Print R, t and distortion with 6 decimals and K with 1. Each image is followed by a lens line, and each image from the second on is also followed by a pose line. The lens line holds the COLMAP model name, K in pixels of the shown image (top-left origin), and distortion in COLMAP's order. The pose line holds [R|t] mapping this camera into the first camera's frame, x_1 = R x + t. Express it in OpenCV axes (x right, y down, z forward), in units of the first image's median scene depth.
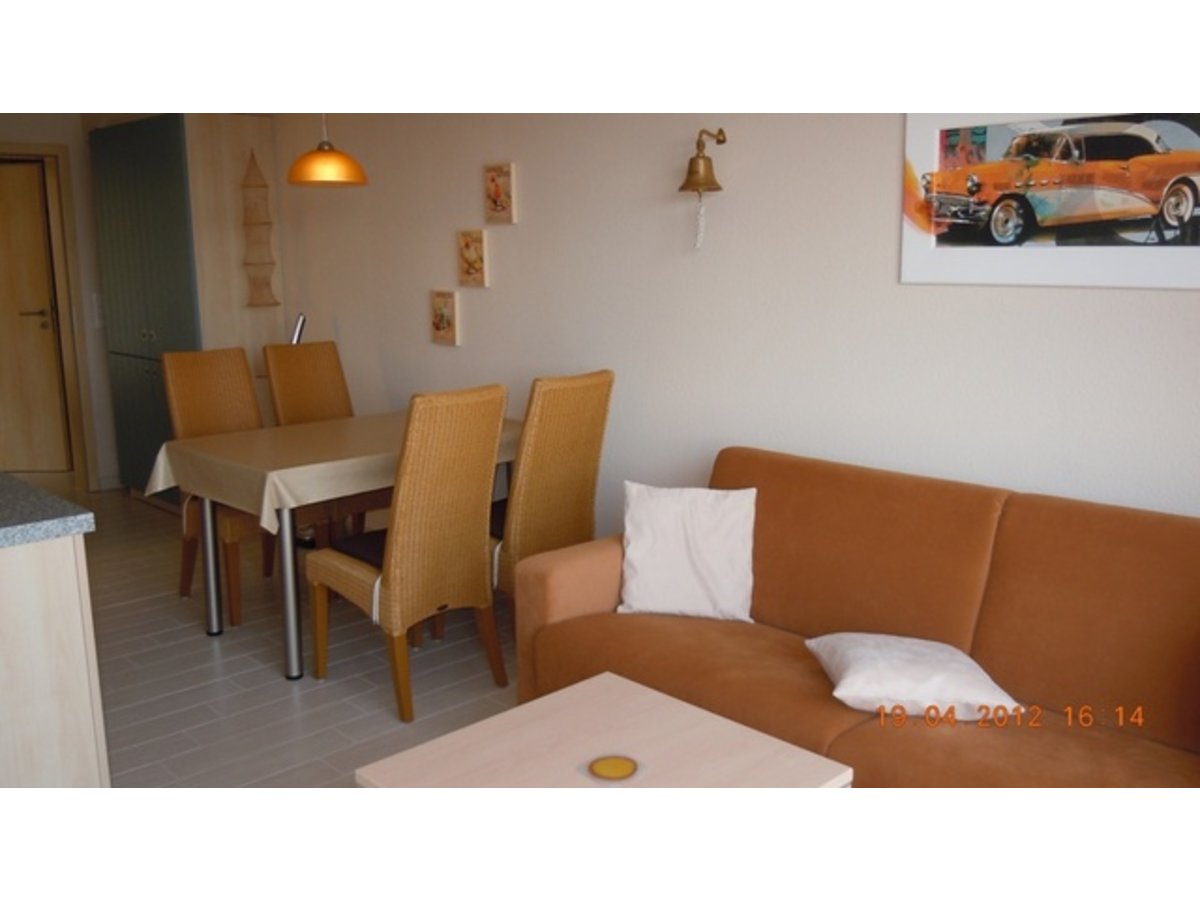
lens RADIAL K [[1062.9, 0, 600.0], [0, 1062.9, 450.0], [0, 0, 1]] dist [-0.000819, -0.140732]
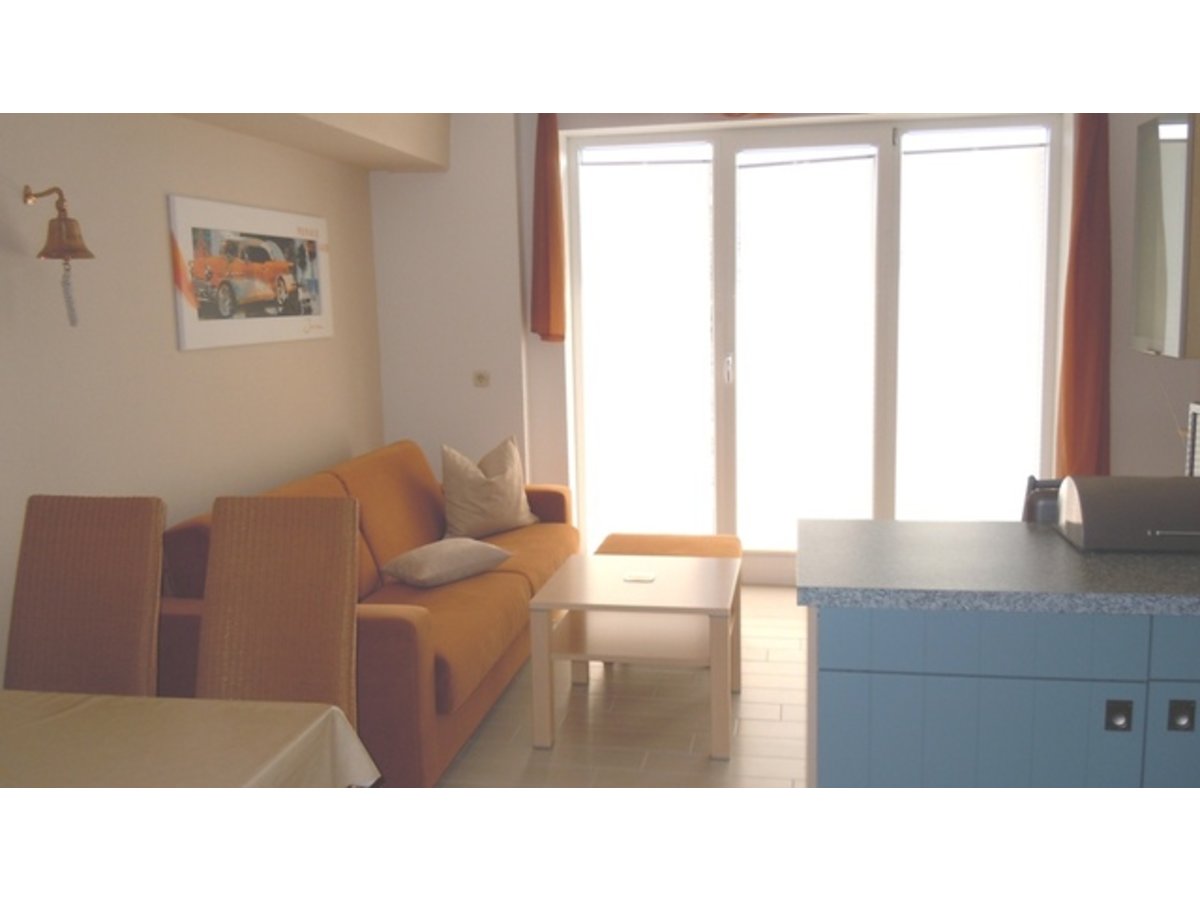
lens RADIAL K [[1062.9, 0, 600.0], [0, 1062.9, 450.0], [0, 0, 1]] dist [-0.000819, -0.140732]
pose [[-0.581883, -0.082429, 0.809084, -1.016403], [0.183312, 0.955955, 0.229229, -0.253034], [-0.792344, 0.281699, -0.541144, 1.392812]]
